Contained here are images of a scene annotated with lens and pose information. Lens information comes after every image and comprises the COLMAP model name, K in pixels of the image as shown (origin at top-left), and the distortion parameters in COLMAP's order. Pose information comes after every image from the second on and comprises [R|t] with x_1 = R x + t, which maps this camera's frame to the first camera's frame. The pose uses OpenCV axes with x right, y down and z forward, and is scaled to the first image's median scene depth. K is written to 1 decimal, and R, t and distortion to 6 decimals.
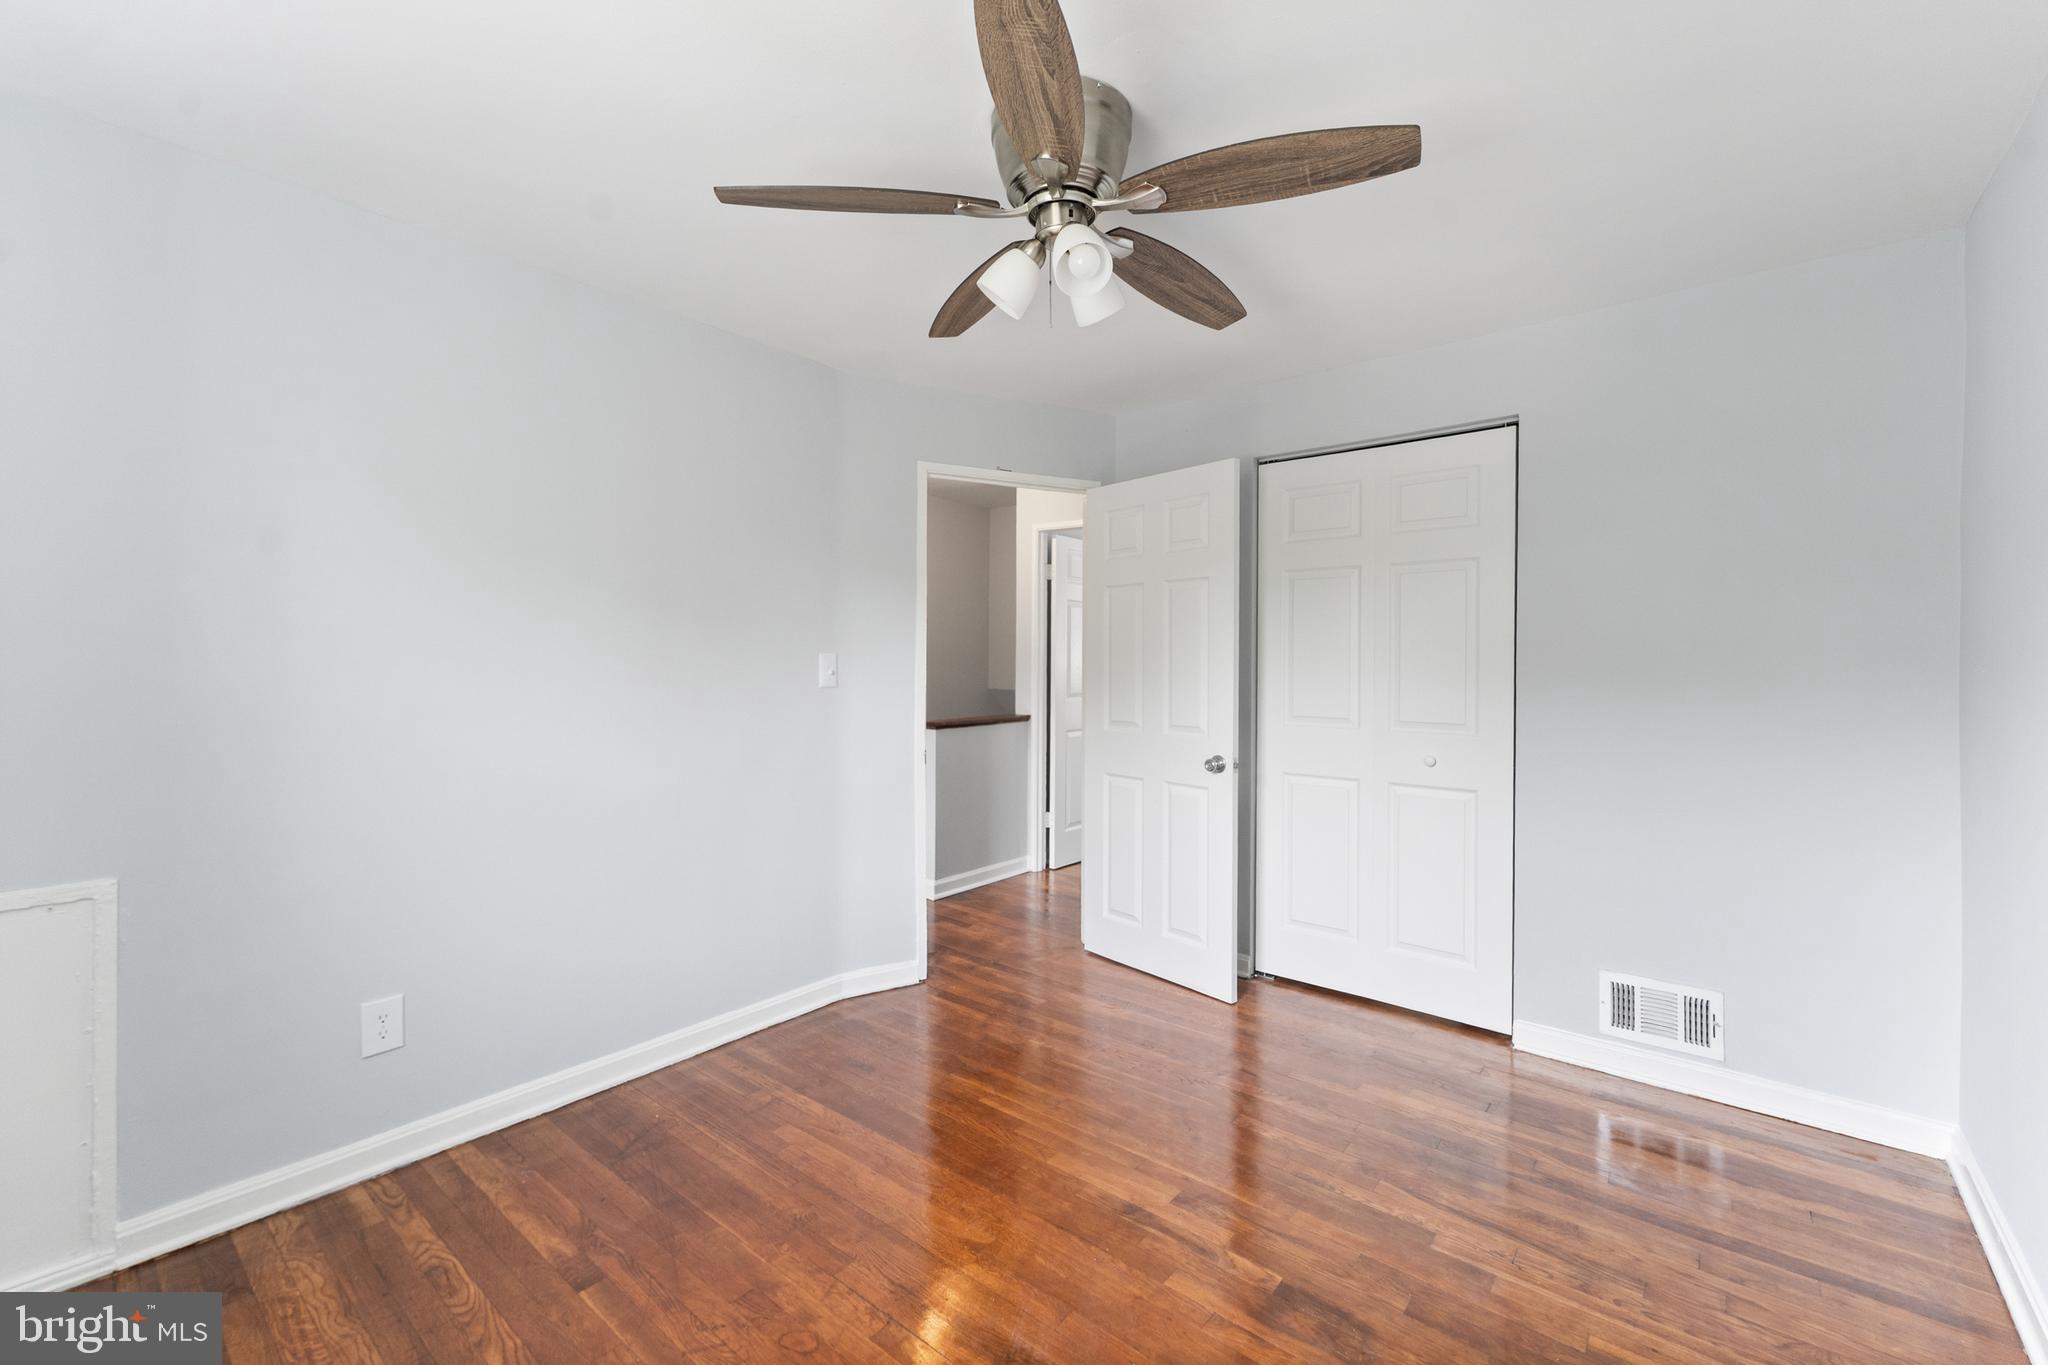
lens RADIAL K [[846.5, 0, 1032.7], [0, 846.5, 639.4], [0, 0, 1]] dist [0.000147, -0.000281]
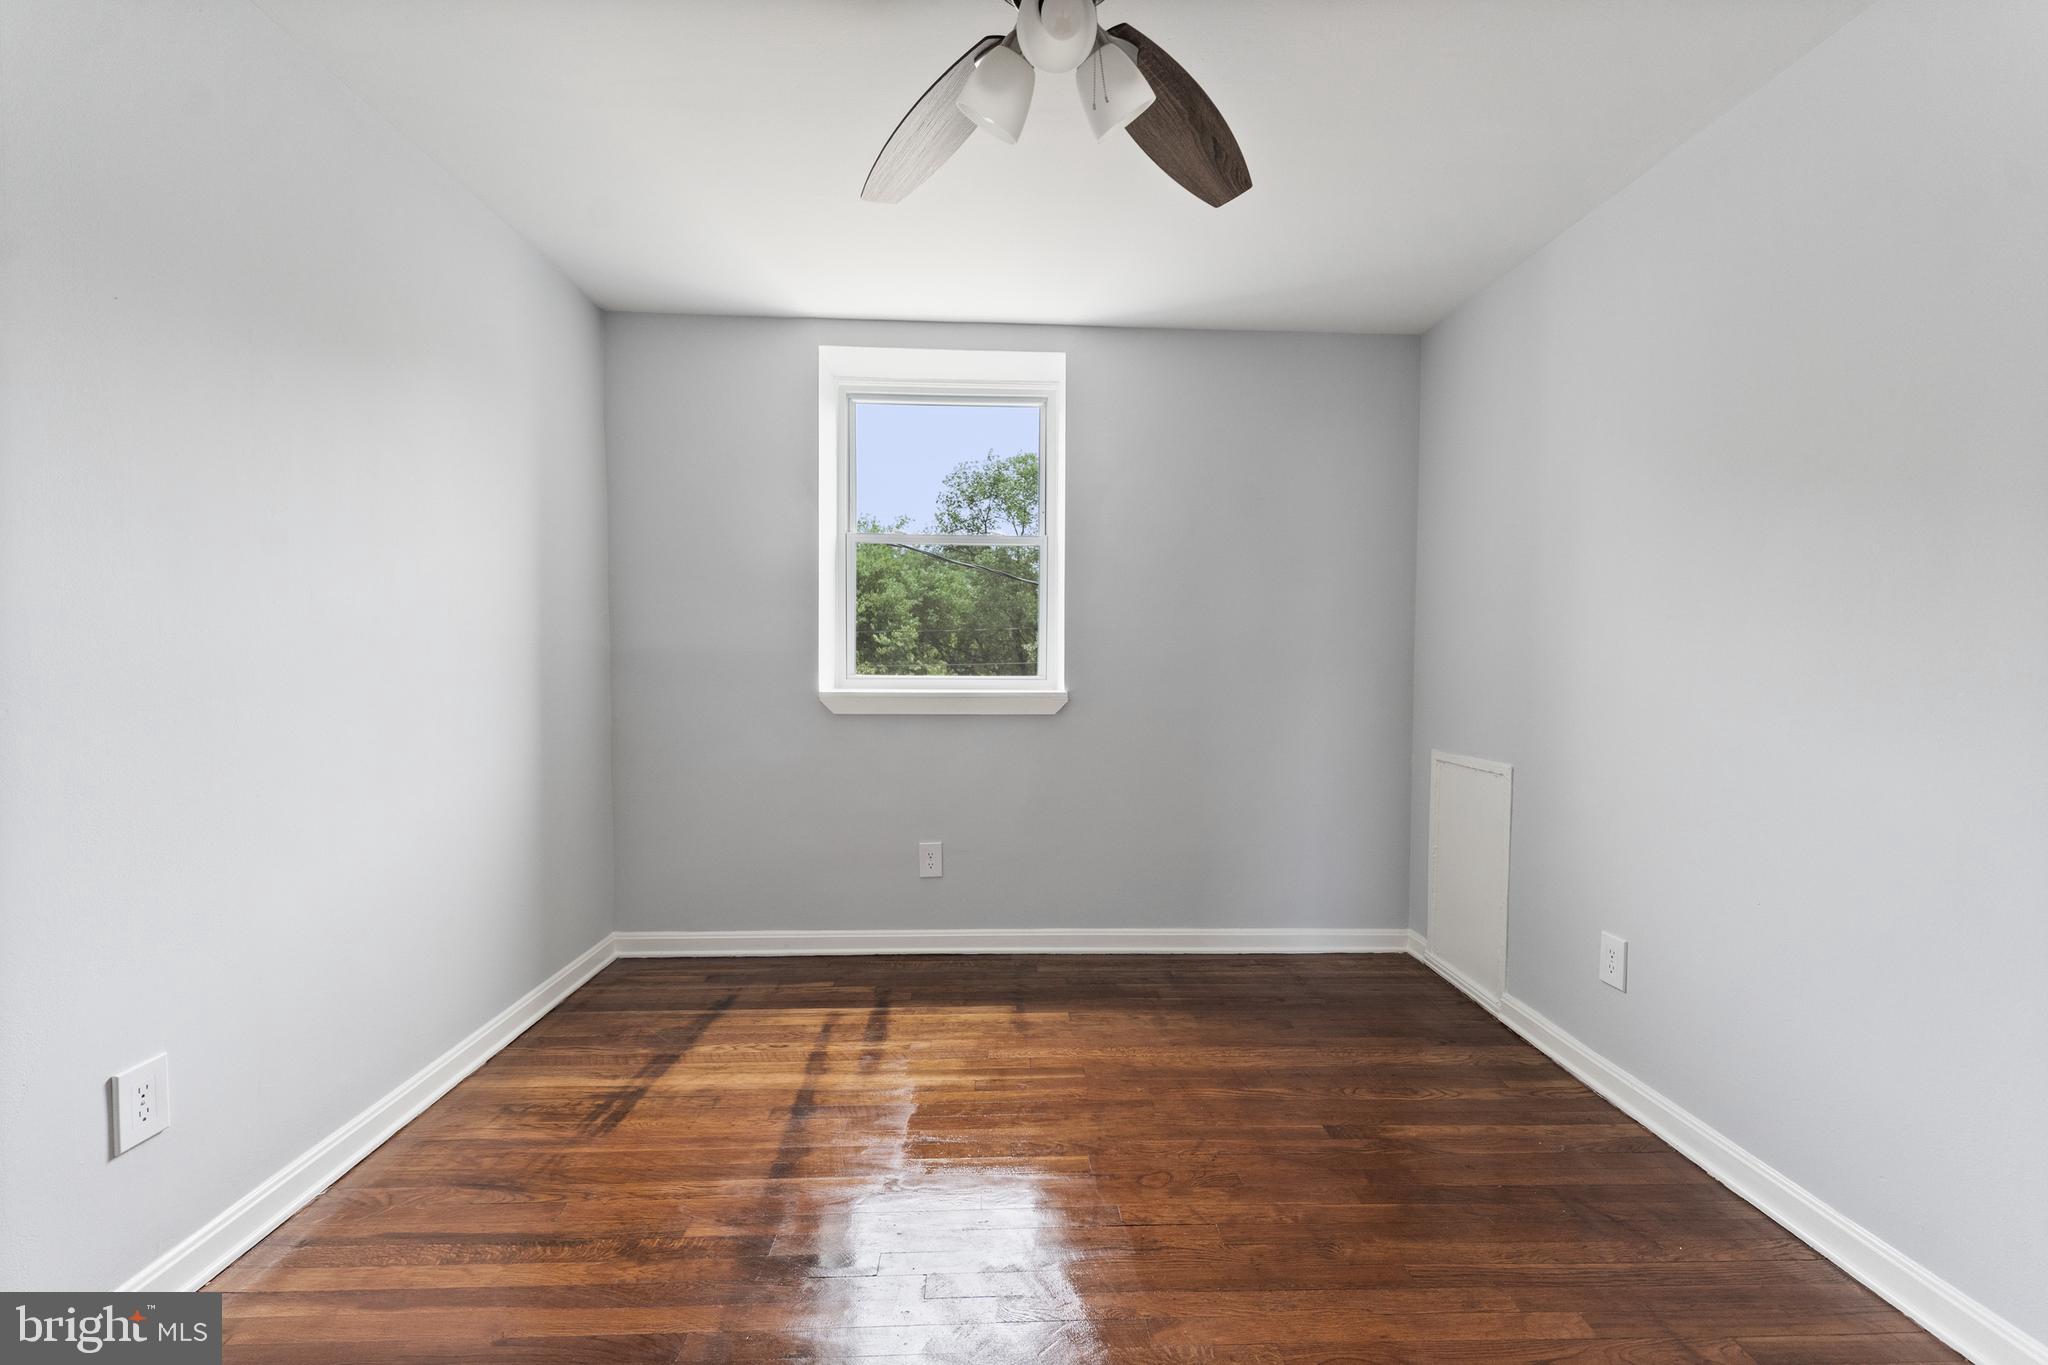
lens RADIAL K [[829.9, 0, 1016.8], [0, 829.9, 667.6], [0, 0, 1]] dist [-0.001366, -0.000415]
pose [[-0.740542, 0.006163, -0.671982, 0.513402], [0.006631, 0.999976, 0.001863, 0.094848], [0.671978, -0.003076, -0.740565, 1.394547]]
